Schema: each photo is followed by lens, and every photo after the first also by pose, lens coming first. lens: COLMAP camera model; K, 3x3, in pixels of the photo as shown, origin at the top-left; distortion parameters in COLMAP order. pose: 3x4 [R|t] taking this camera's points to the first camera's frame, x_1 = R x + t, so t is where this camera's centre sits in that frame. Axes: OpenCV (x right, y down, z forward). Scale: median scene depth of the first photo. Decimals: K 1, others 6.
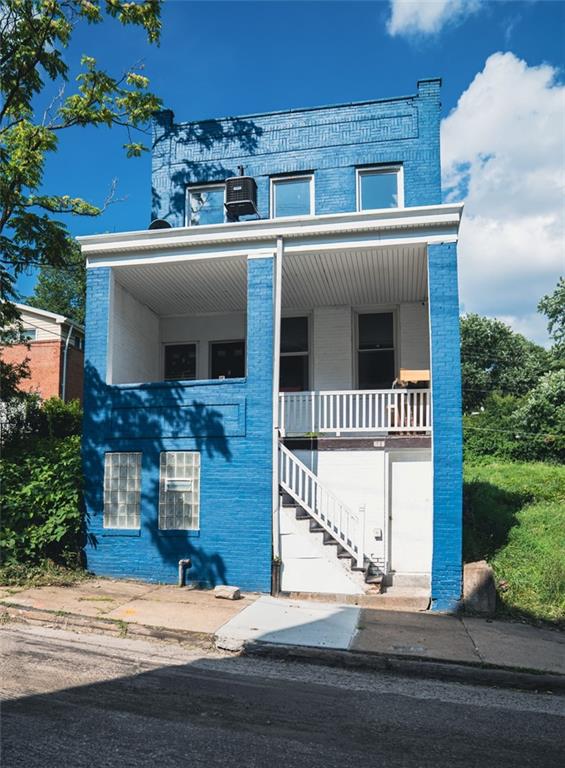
lens RADIAL K [[660.5, 0, 282.0], [0, 660.5, 474.5], [0, 0, 1]] dist [-0.137125, 0.133013]
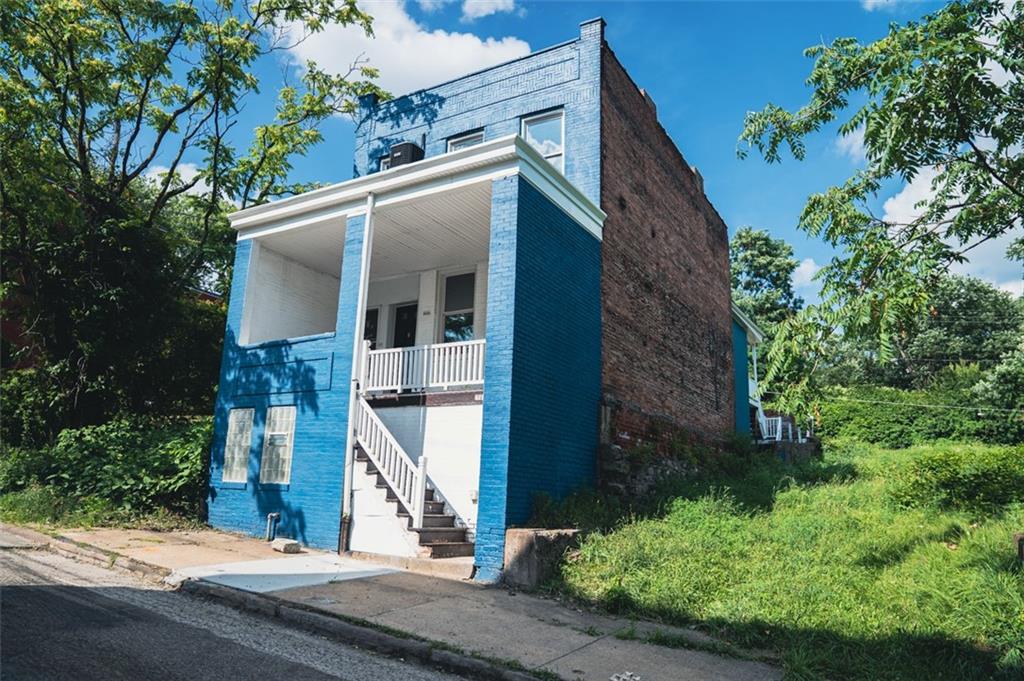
lens RADIAL K [[716.1, 0, 512.0], [0, 716.1, 340.5], [0, 0, 1]] dist [-0.128737, 0.102540]
pose [[0.944428, -0.049021, -0.325041, 0.544065], [-0.010746, 0.983685, -0.179576, 0.057125], [0.328542, 0.173090, 0.928494, 0.078195]]
